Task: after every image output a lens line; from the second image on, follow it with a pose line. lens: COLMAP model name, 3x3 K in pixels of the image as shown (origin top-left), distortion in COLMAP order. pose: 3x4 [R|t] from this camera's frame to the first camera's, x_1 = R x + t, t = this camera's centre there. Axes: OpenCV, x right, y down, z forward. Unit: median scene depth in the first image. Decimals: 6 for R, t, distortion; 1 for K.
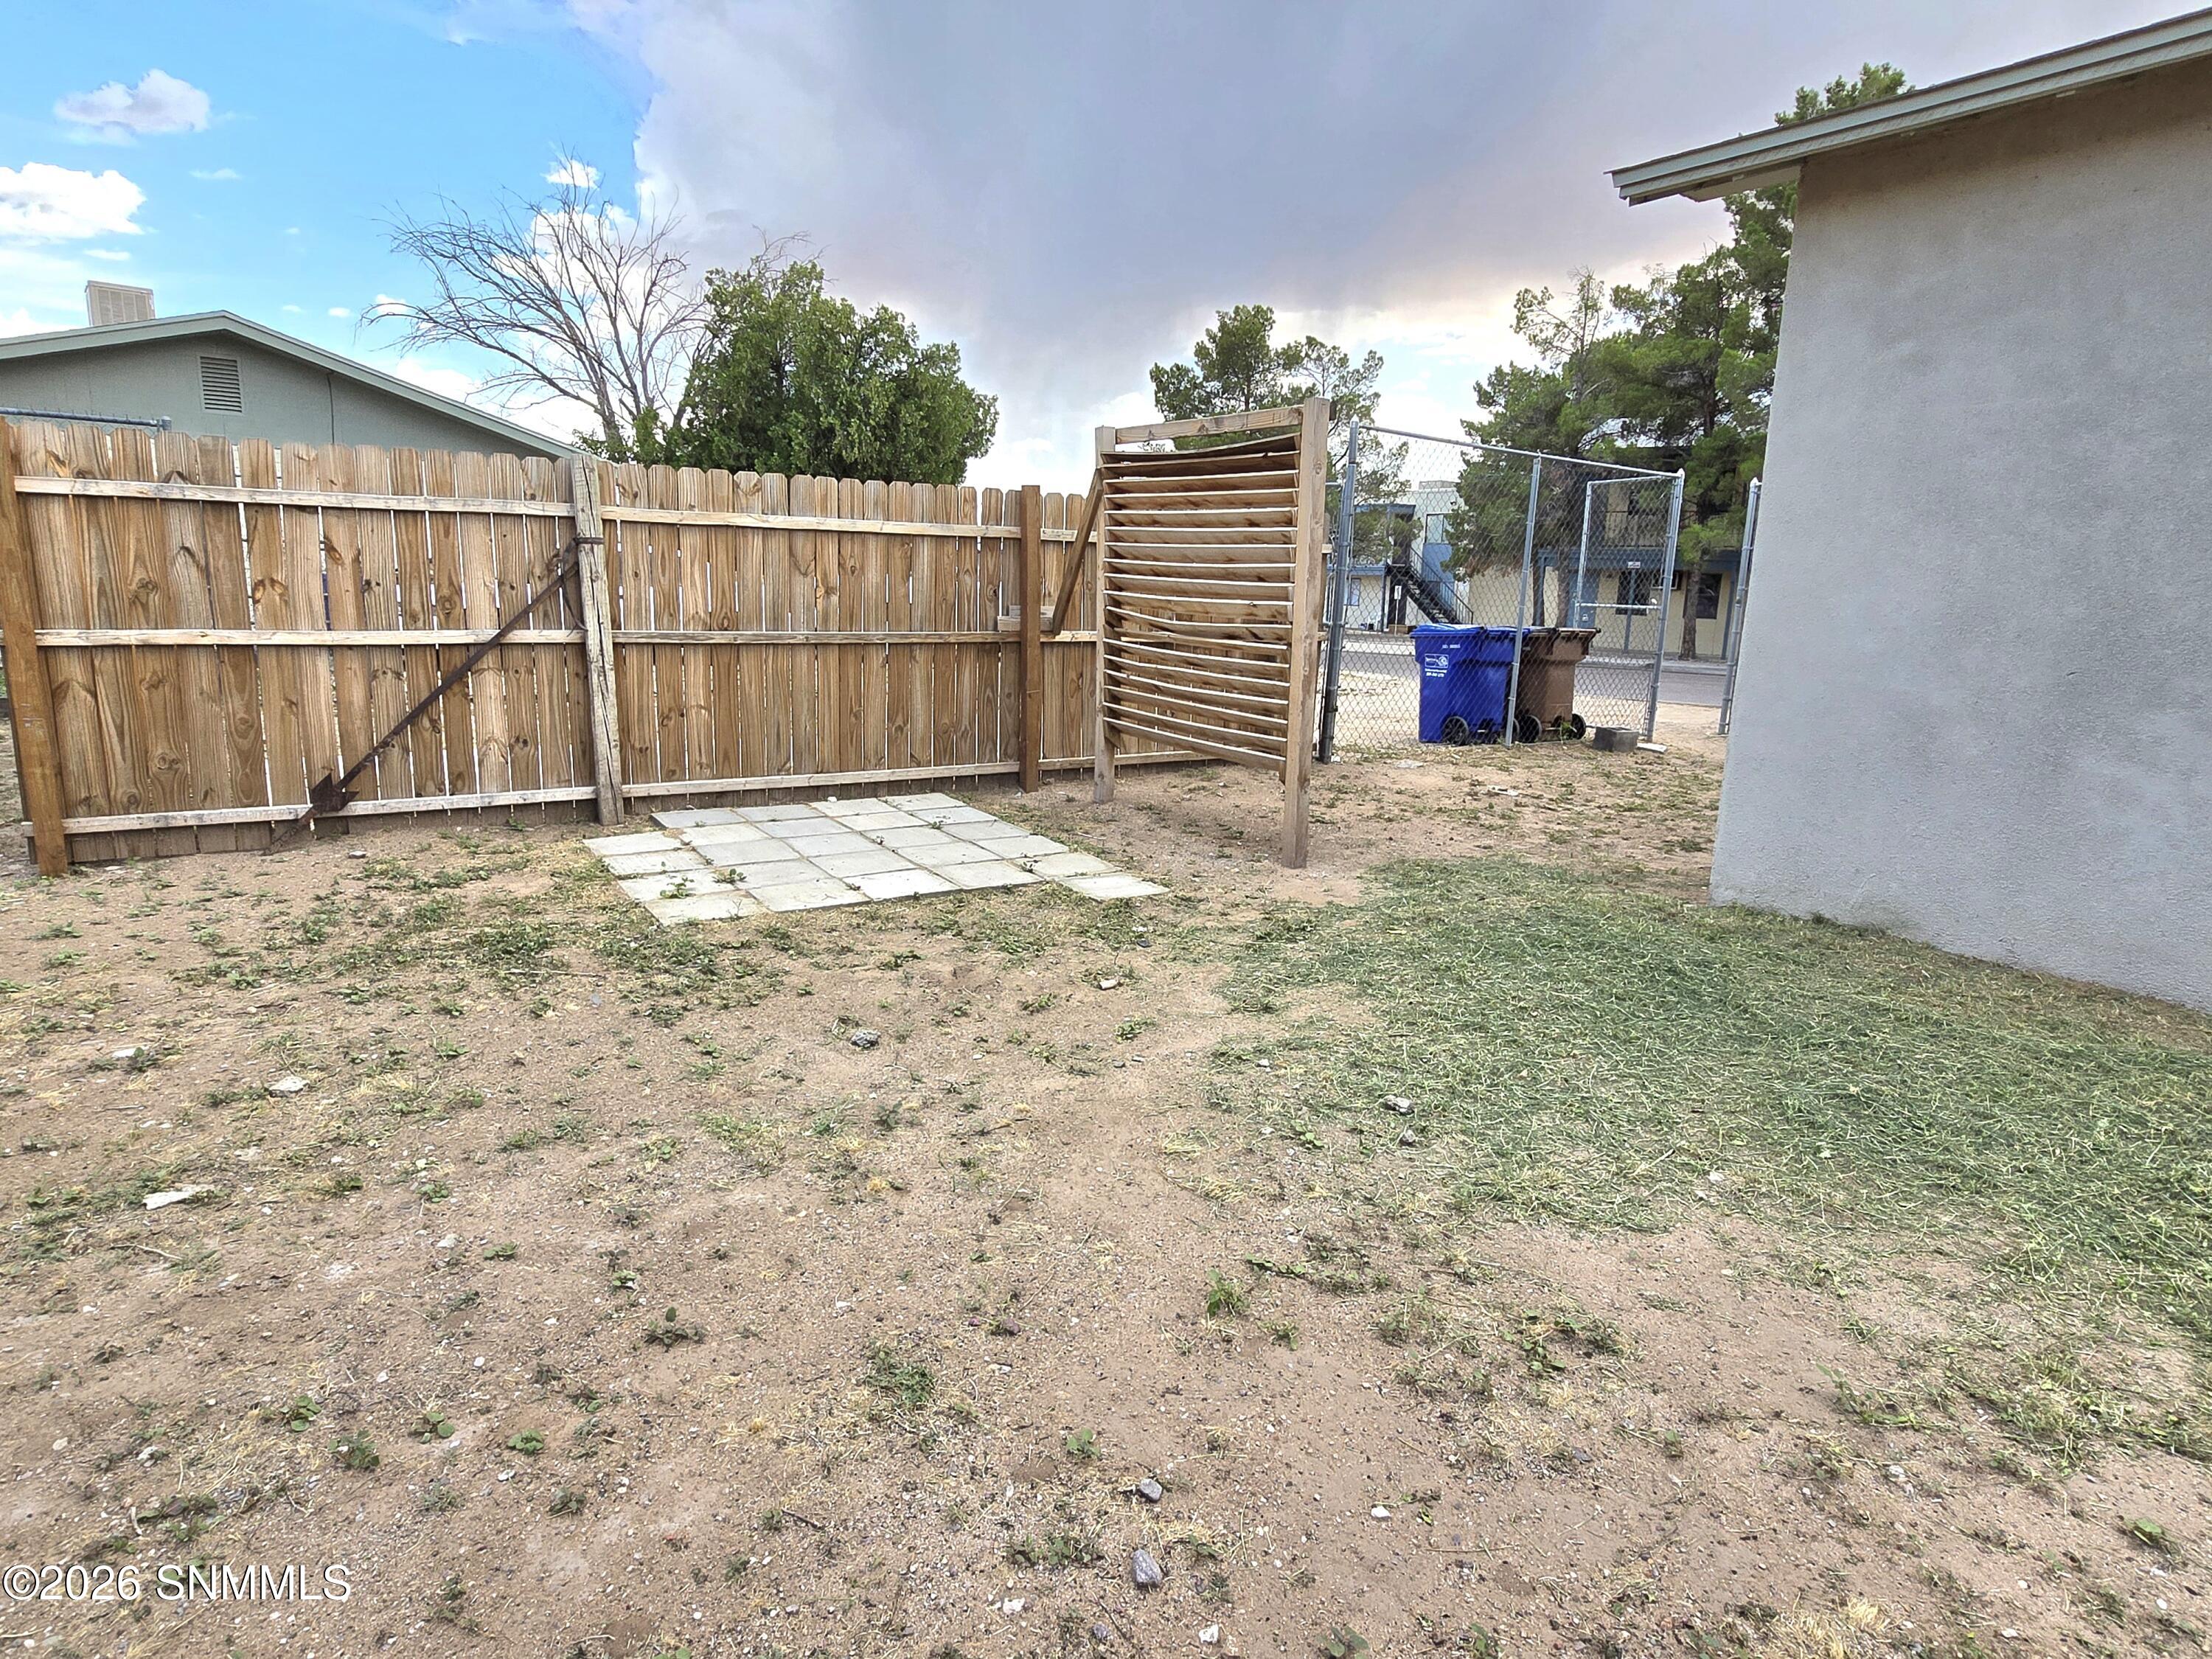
lens RADIAL K [[1284.8, 0, 1106.0], [0, 1284.8, 829.5], [0, 0, 1]] dist [0.001269, 0.000364]
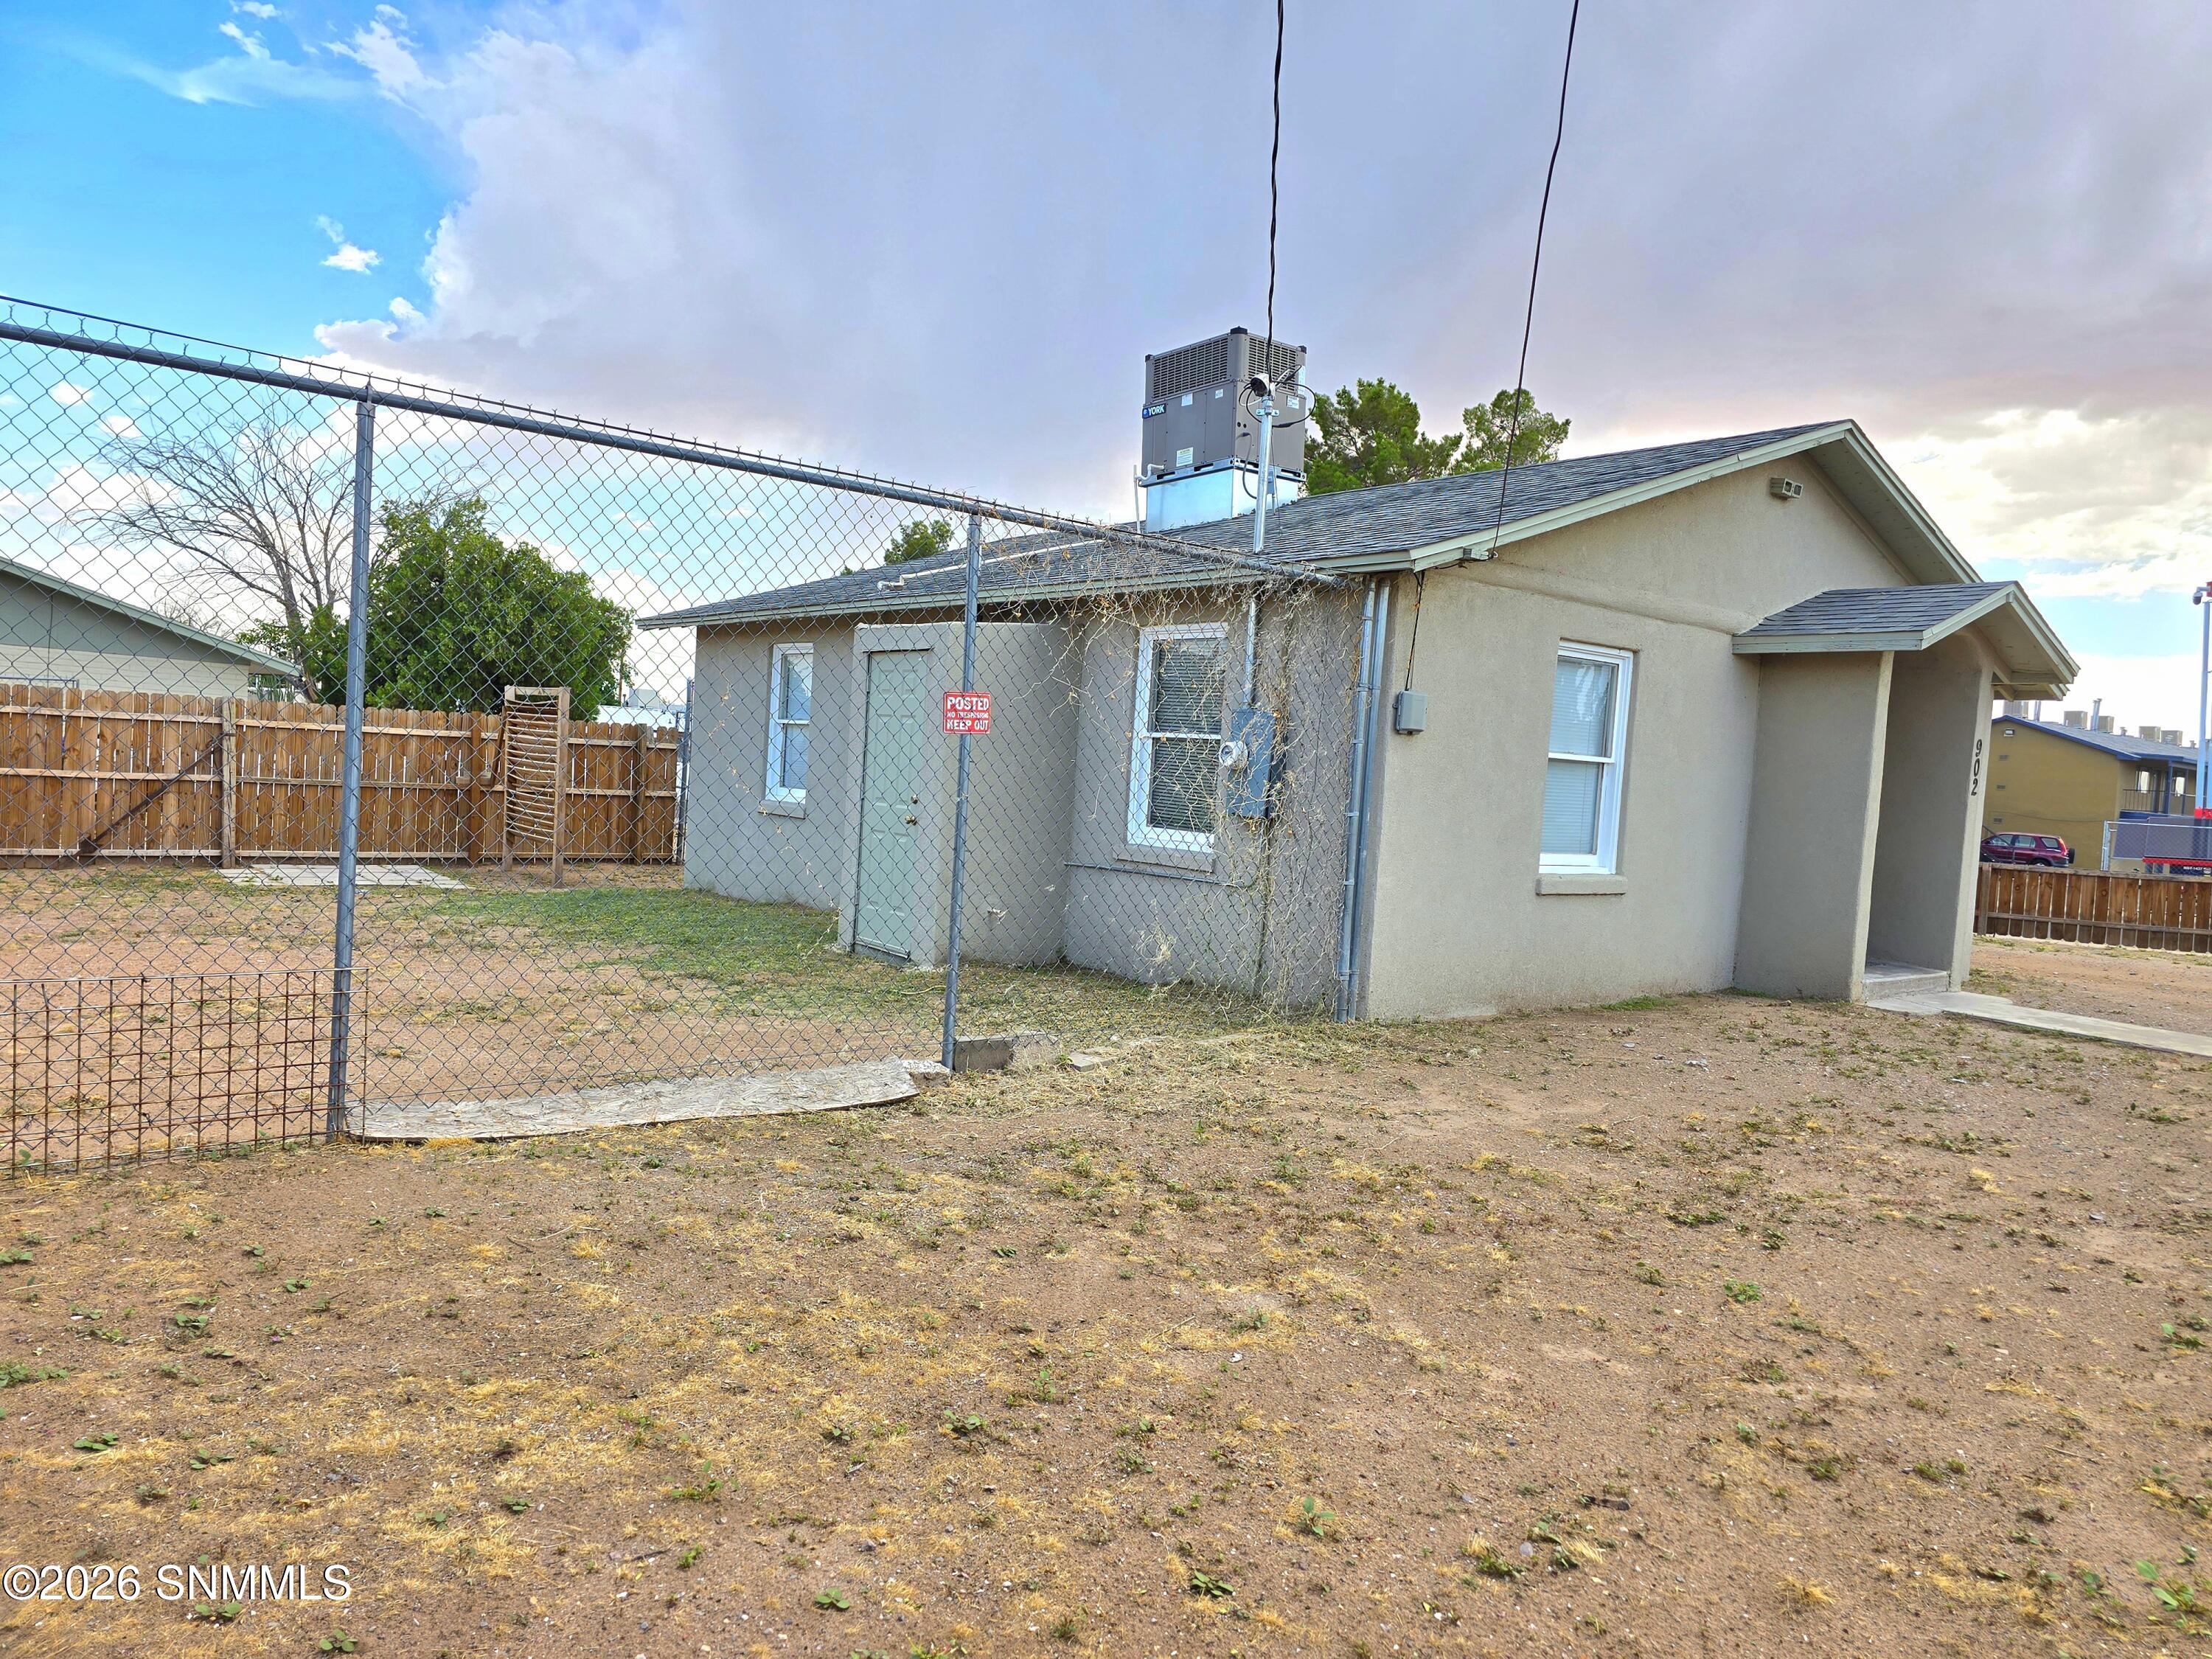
lens RADIAL K [[1437.6, 0, 1106.0], [0, 1437.6, 829.5], [0, 0, 1]] dist [0.005455, 0.000257]
pose [[0.989391, 0.021692, 0.143651, 0.610411], [-0.000556, 0.989349, -0.145564, 0.243608], [-0.145279, 0.143940, 0.978864, -1.336284]]
